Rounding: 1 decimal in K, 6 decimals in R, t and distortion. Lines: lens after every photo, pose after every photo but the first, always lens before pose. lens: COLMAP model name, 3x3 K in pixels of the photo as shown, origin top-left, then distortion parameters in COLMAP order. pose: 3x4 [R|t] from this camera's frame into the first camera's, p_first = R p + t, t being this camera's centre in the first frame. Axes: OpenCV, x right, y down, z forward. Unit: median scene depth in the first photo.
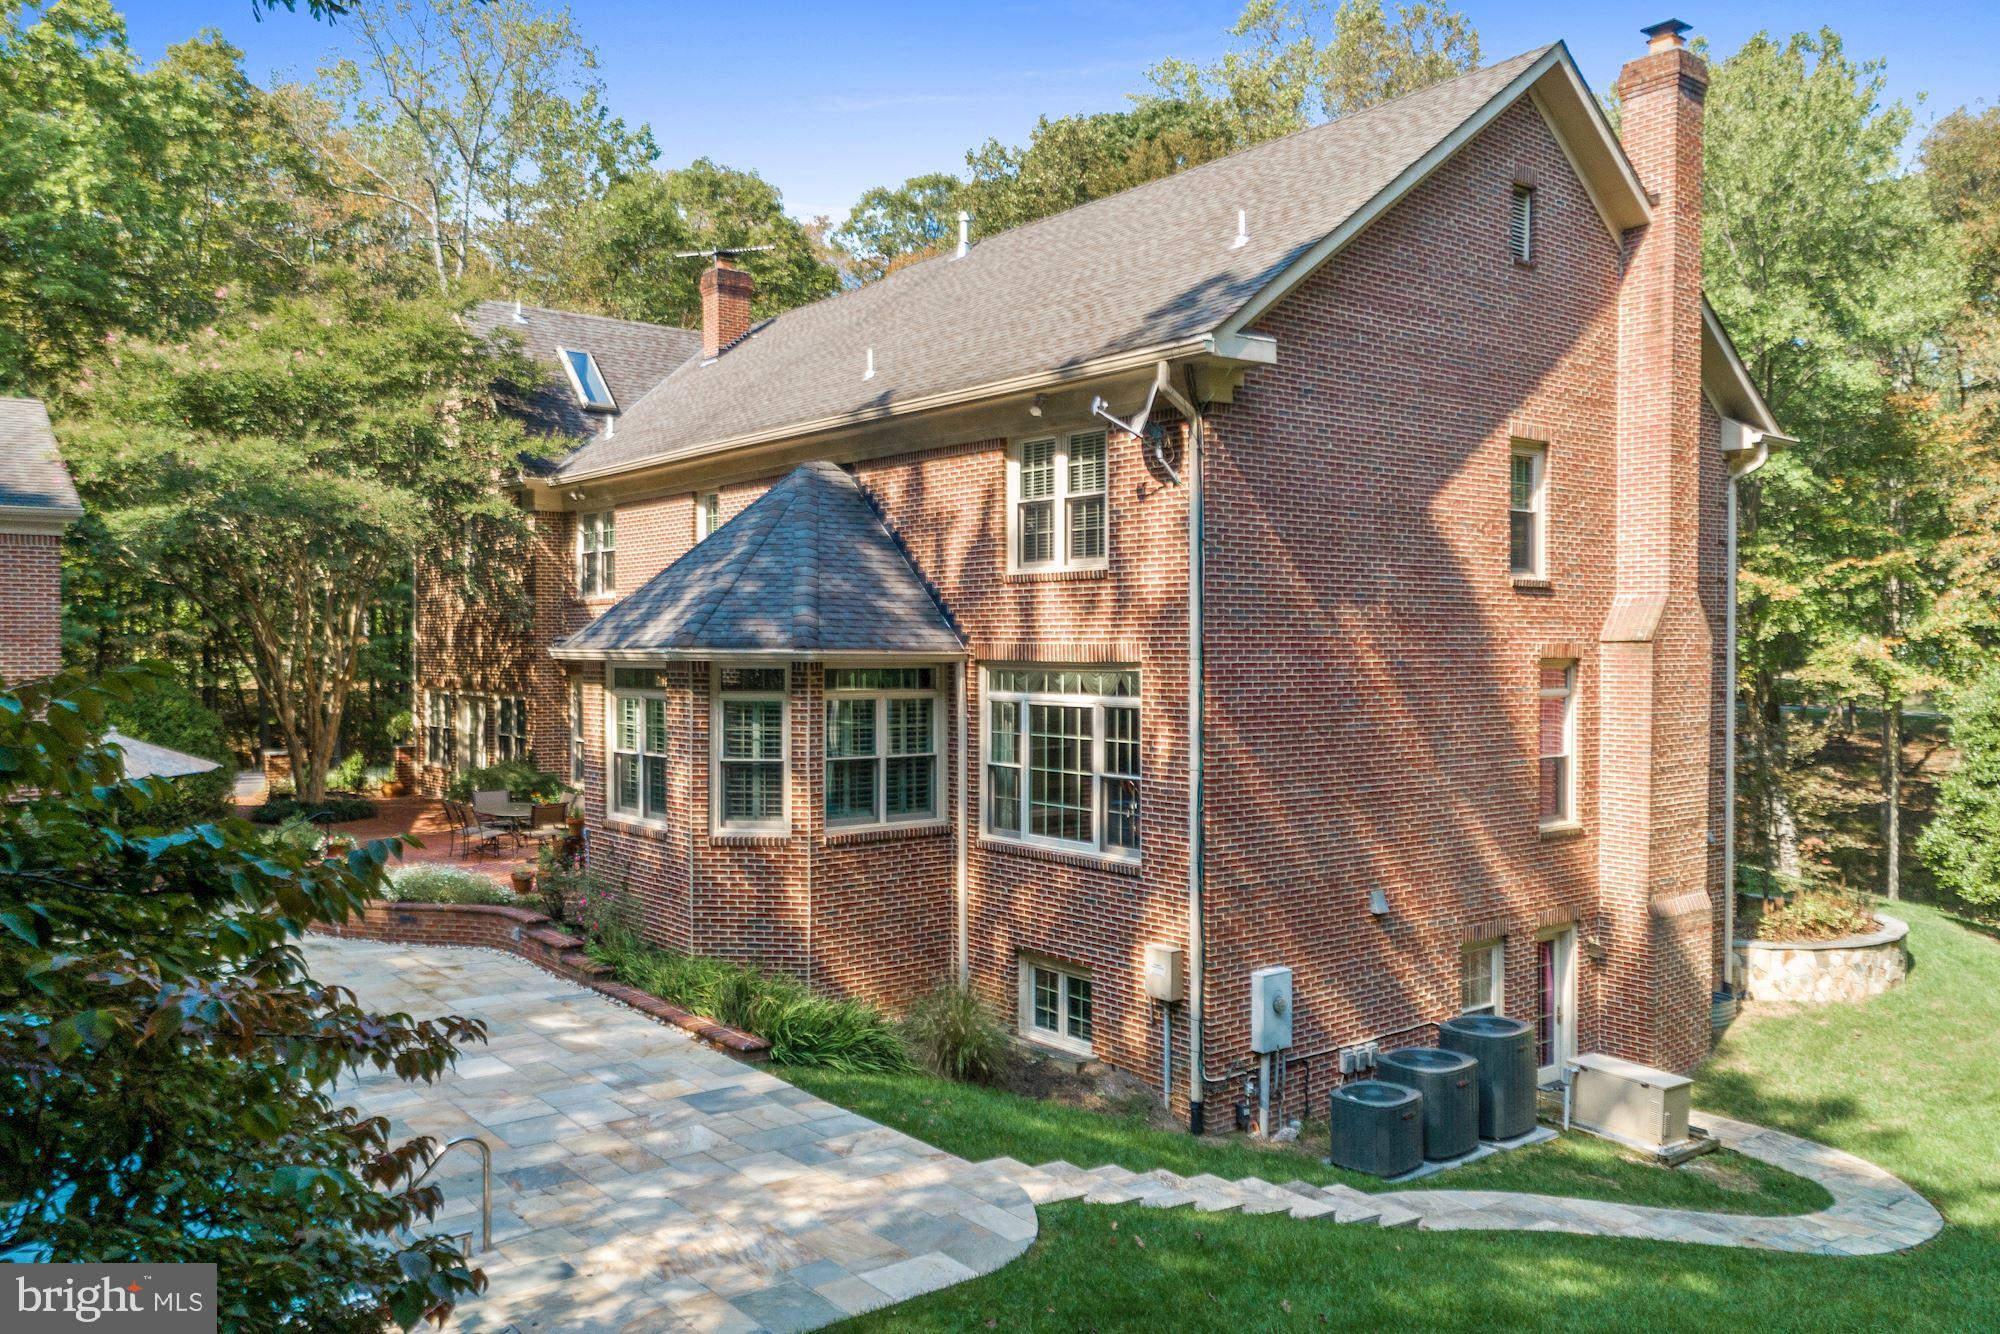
lens RADIAL K [[1478.6, 0, 994.5], [0, 1478.6, 657.3], [0, 0, 1]] dist [0.018855, 0.005136]
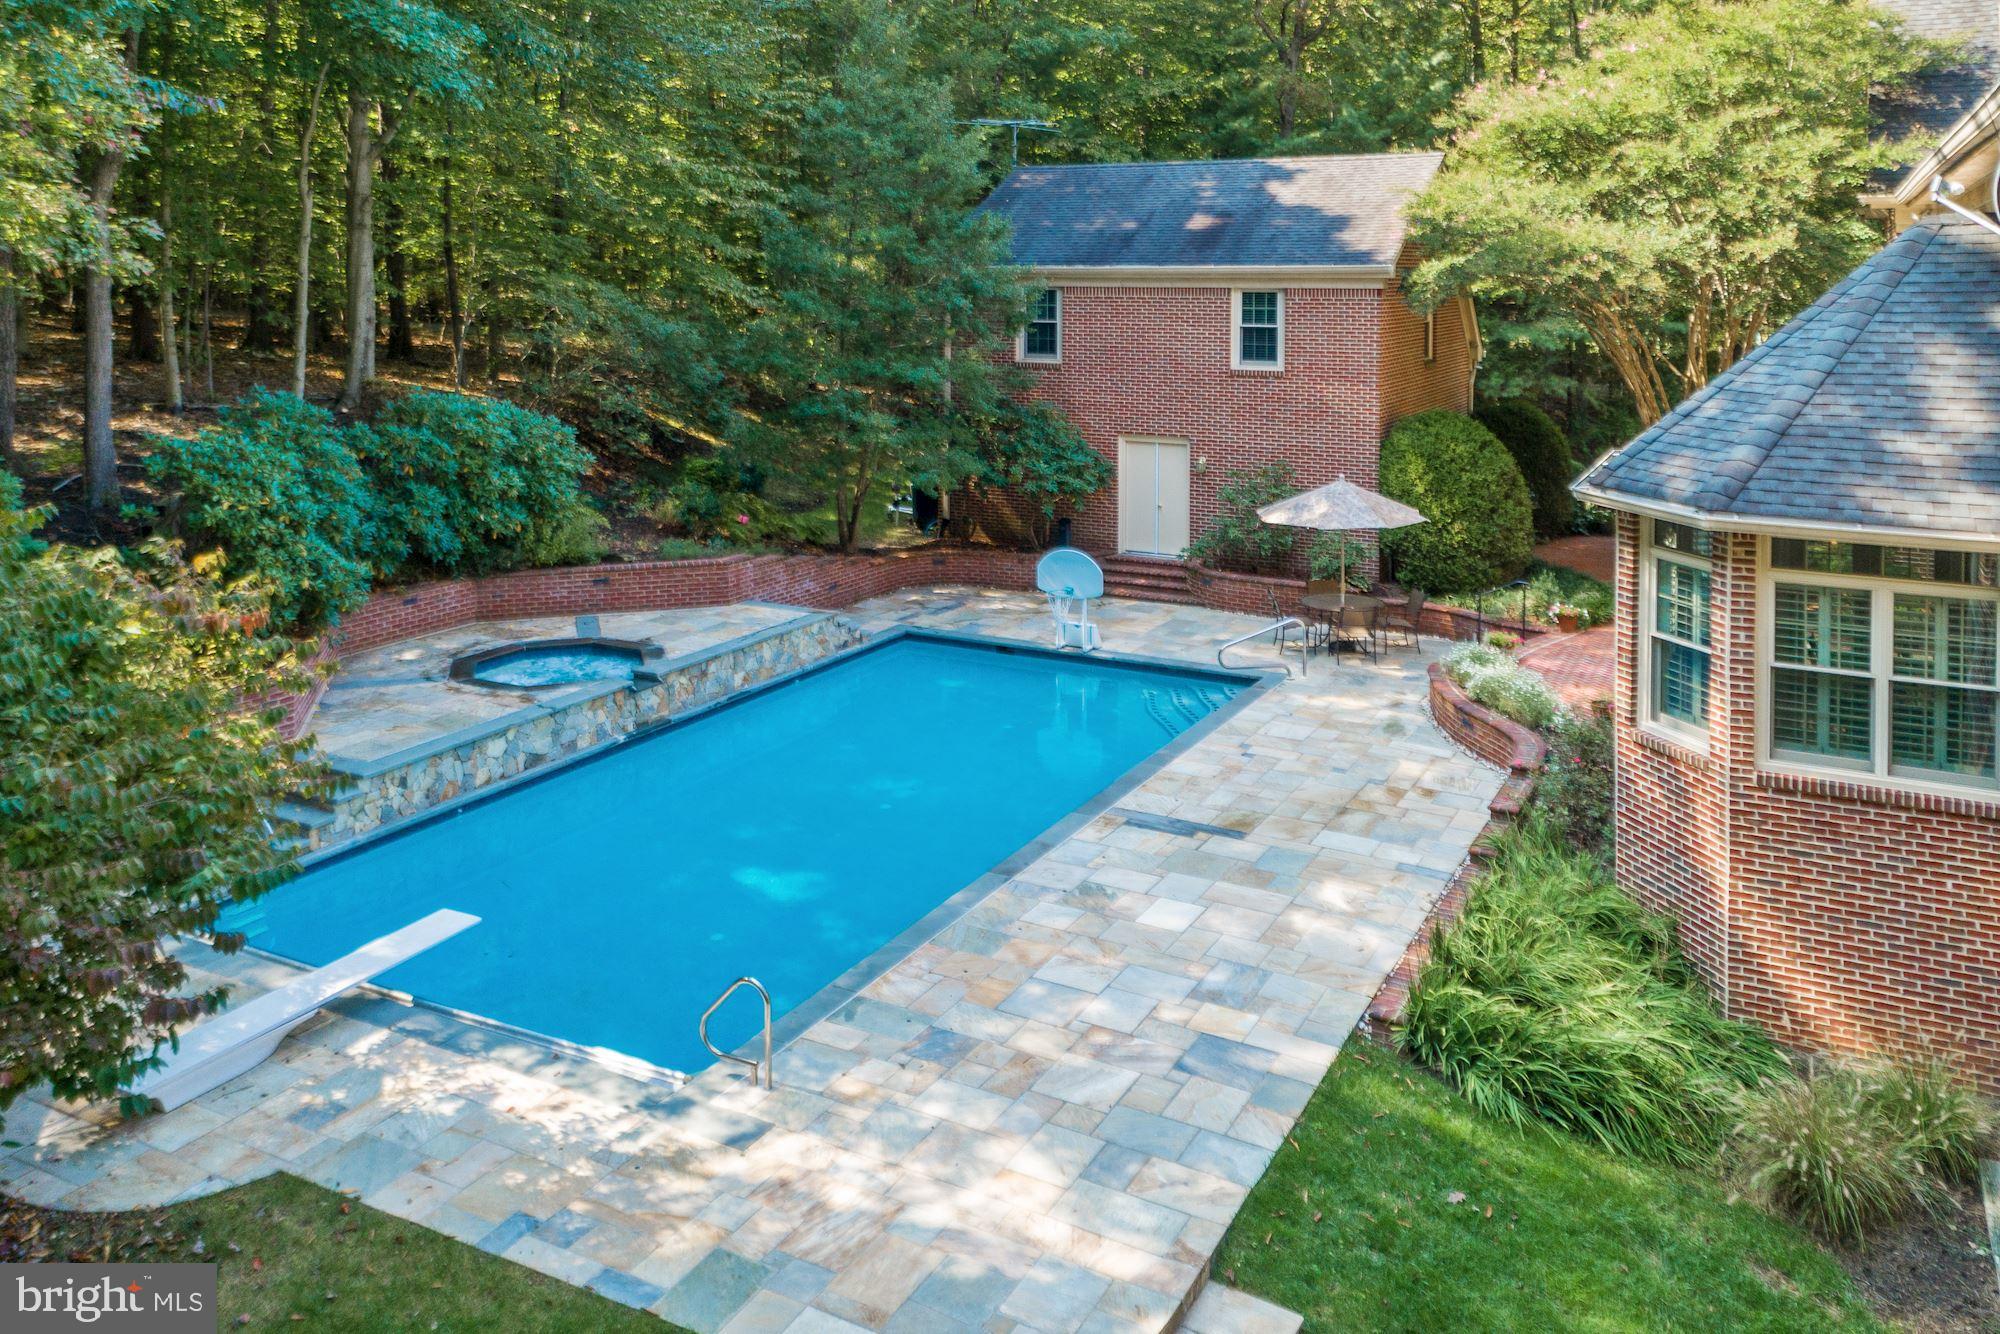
lens RADIAL K [[1550.7, 0, 1008.7], [0, 1550.7, 286.2], [0, 0, 1]] dist [-0.000156, 0.002173]
pose [[0.393202, 0.010142, -0.919396, 0.390377], [-0.006940, 0.999943, 0.008062, -0.106669], [0.919426, 0.003211, 0.393250, 0.336306]]
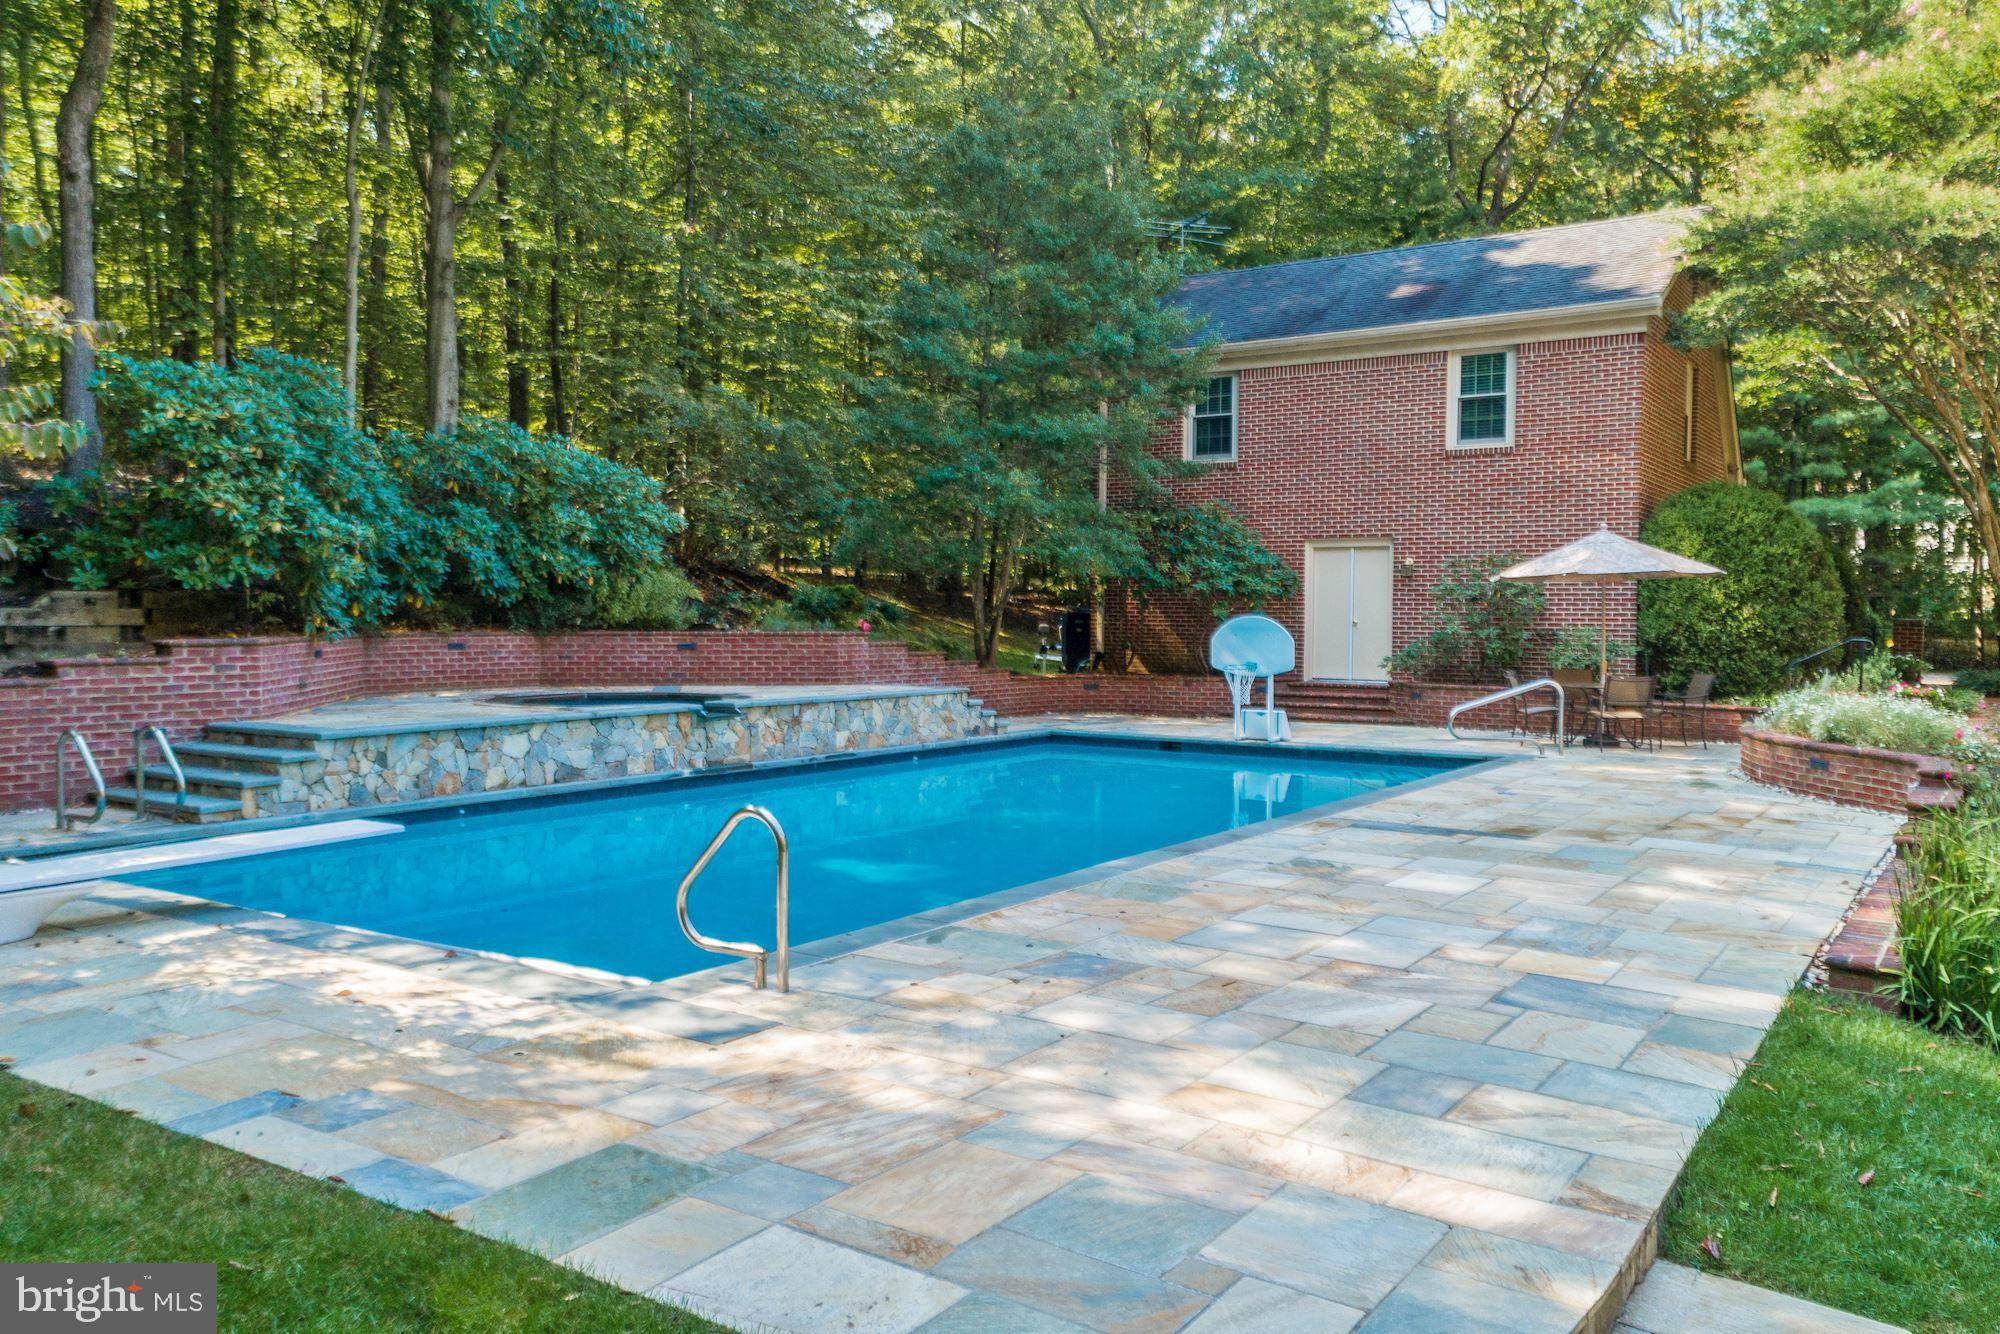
lens RADIAL K [[1493.7, 0, 1000.0], [0, 1493.7, 667.0], [0, 0, 1]] dist [0.010241, 0.000842]
pose [[0.290744, 0.034433, -0.956181, 0.152750], [-0.010373, 0.999407, 0.032835, 0.111558], [0.956745, 0.000372, 0.290929, 0.430854]]
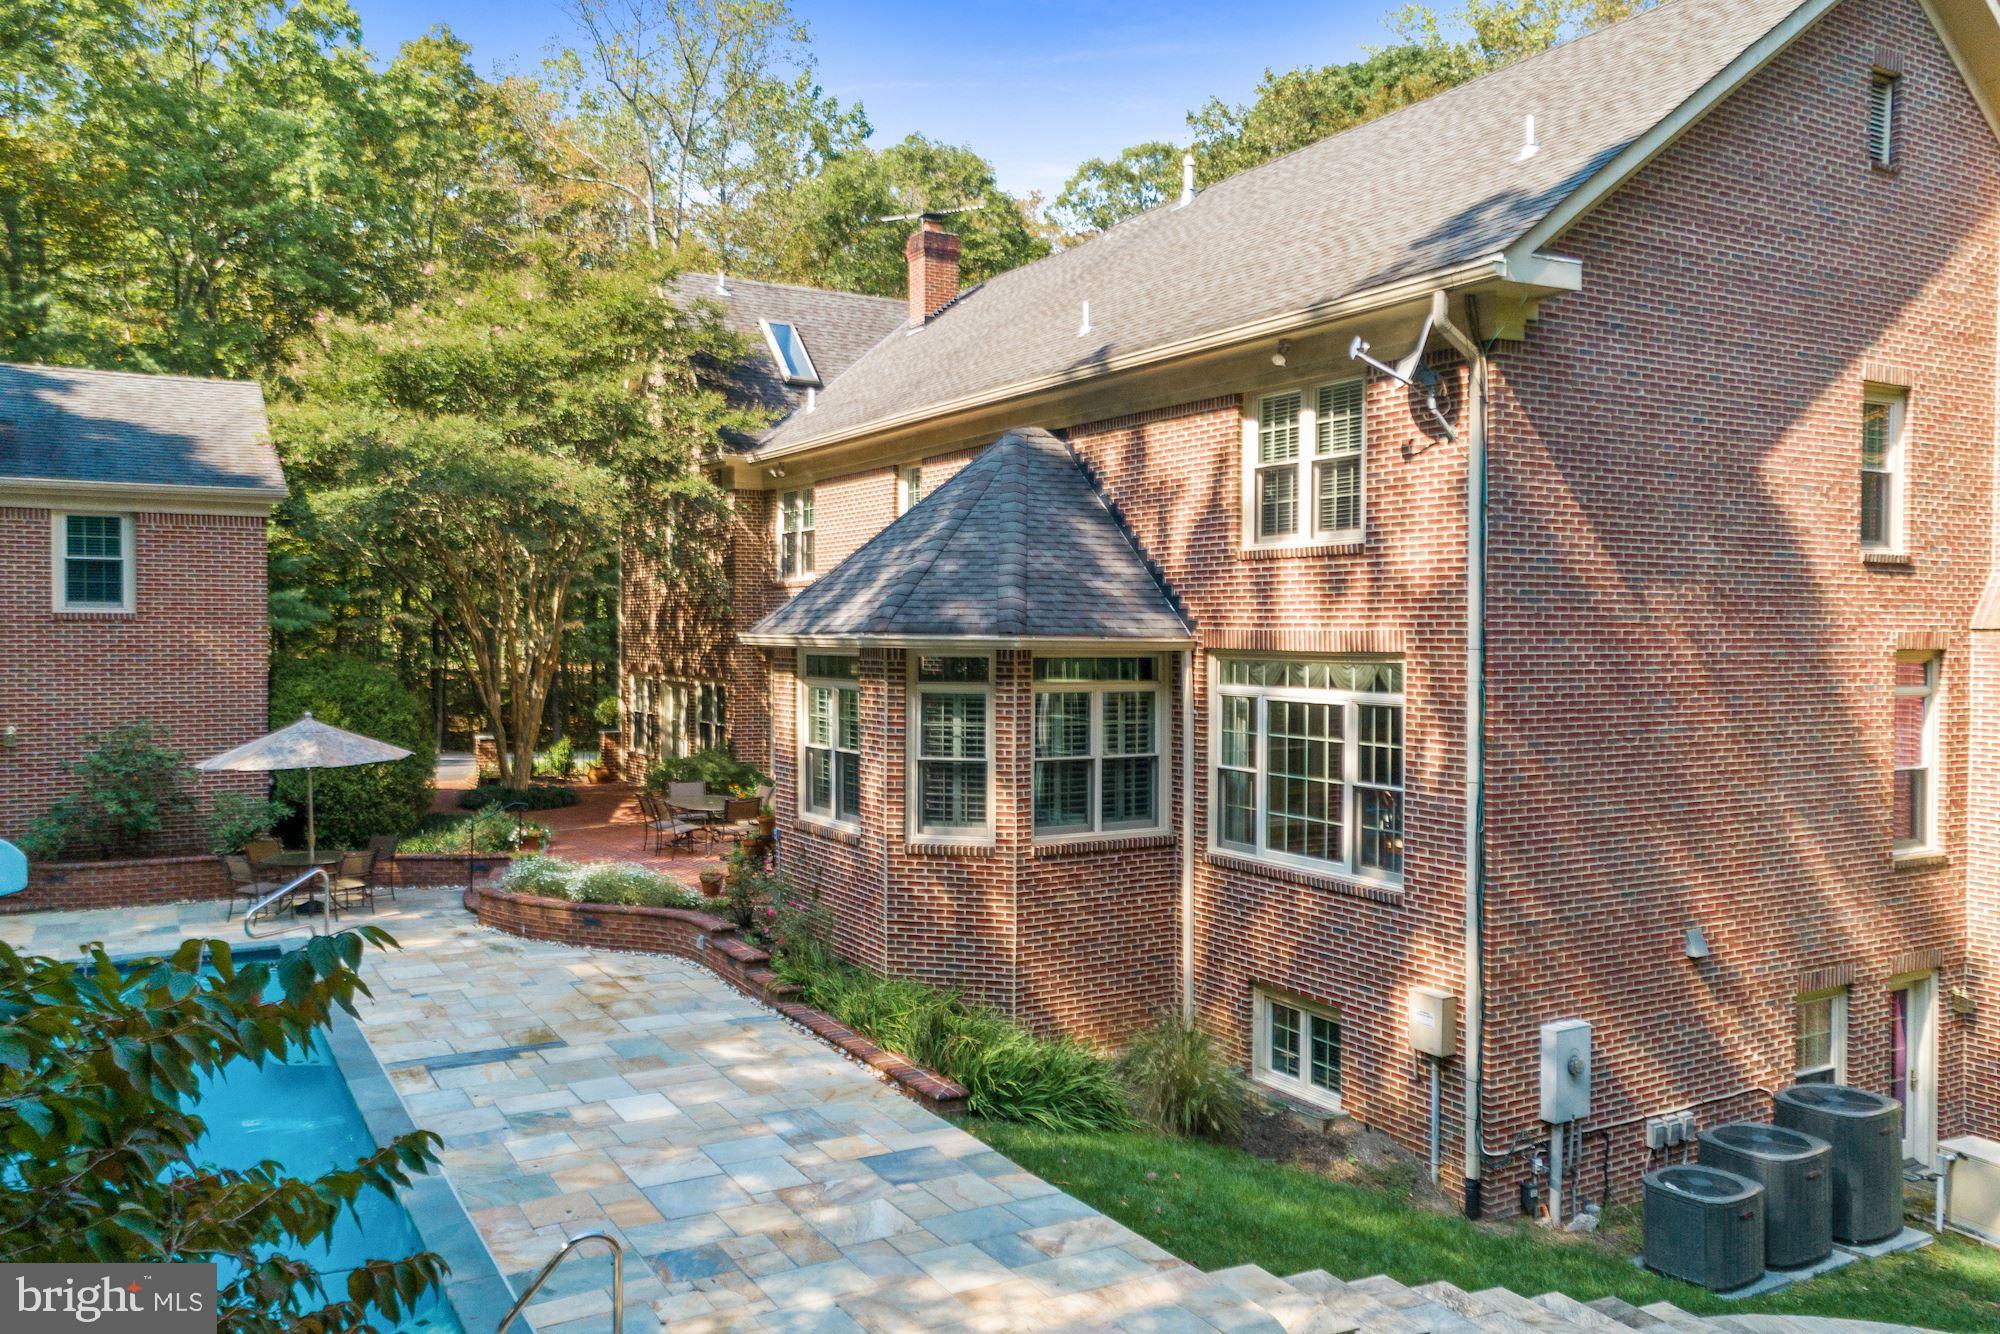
lens RADIAL K [[1478.6, 0, 994.5], [0, 1478.6, 657.3], [0, 0, 1]] dist [0.018855, 0.005136]
pose [[0.989852, 0.005988, -0.141976, -0.010949], [-0.004513, 0.999932, 0.010710, -0.001723], [0.142031, -0.009961, 0.989812, 0.108725]]
